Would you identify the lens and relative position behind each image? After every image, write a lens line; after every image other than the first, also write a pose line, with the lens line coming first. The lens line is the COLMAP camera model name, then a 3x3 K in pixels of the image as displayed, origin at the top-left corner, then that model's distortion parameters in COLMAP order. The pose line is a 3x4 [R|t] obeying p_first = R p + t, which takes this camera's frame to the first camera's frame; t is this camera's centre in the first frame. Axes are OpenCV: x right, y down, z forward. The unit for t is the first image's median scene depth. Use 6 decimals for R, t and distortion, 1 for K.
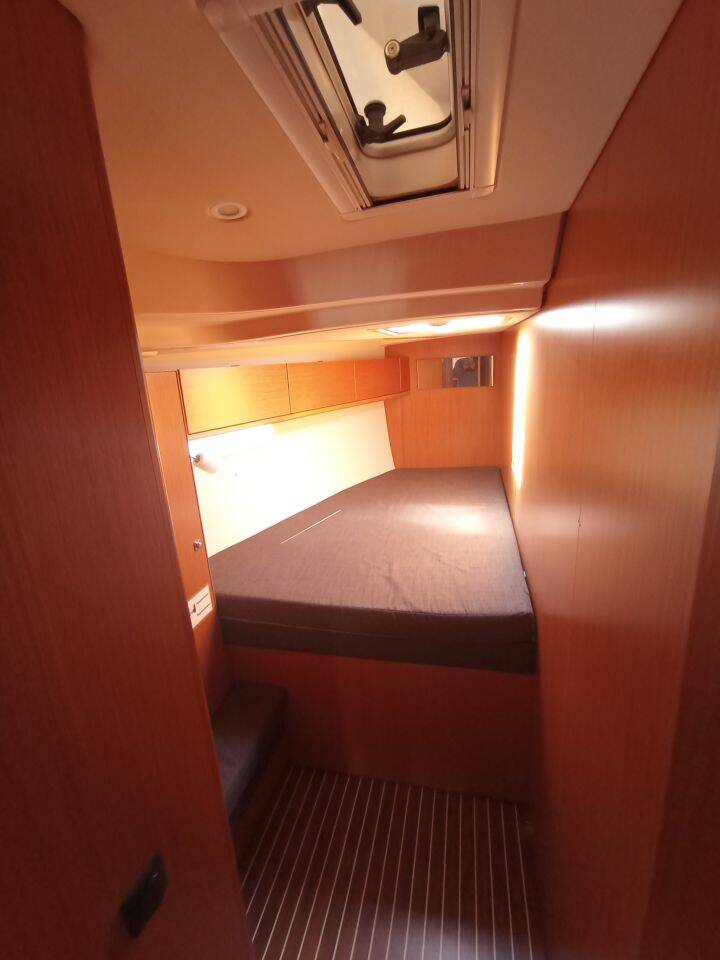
lens RADIAL K [[432.9, 0, 360.0], [0, 432.9, 480.0], [0, 0, 1]] dist [-0.002445, -0.000002]
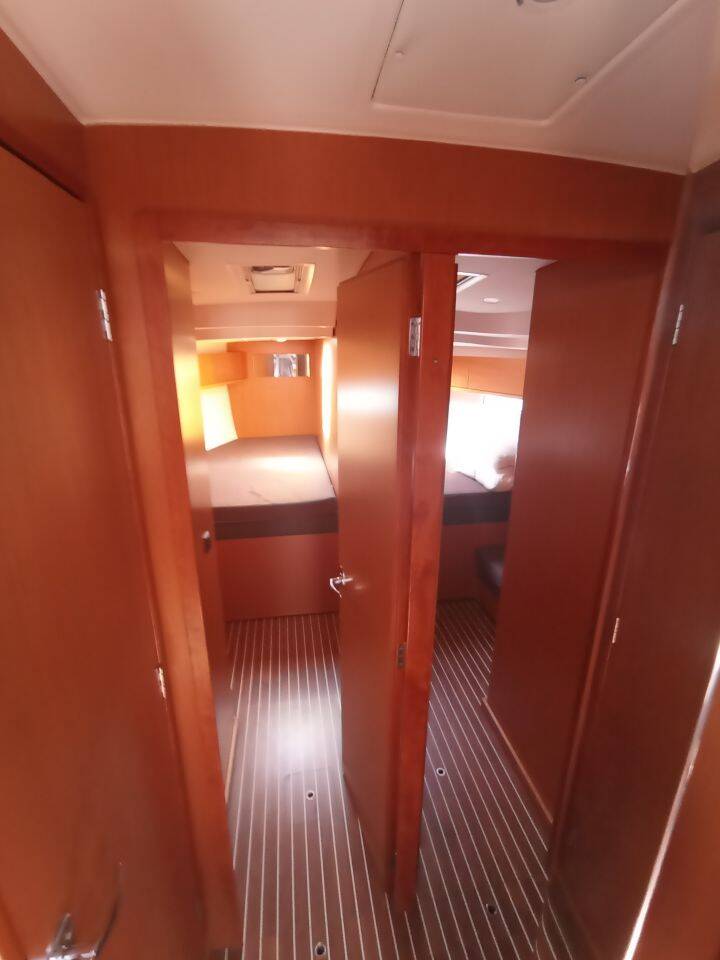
lens RADIAL K [[432.9, 0, 360.0], [0, 432.9, 480.0], [0, 0, 1]] dist [-0.002445, -0.000002]
pose [[0.914556, -0.048220, 0.401575, -0.163288], [0.038413, 0.998735, 0.032443, 0.104997], [-0.402632, -0.014245, 0.915251, -0.488449]]
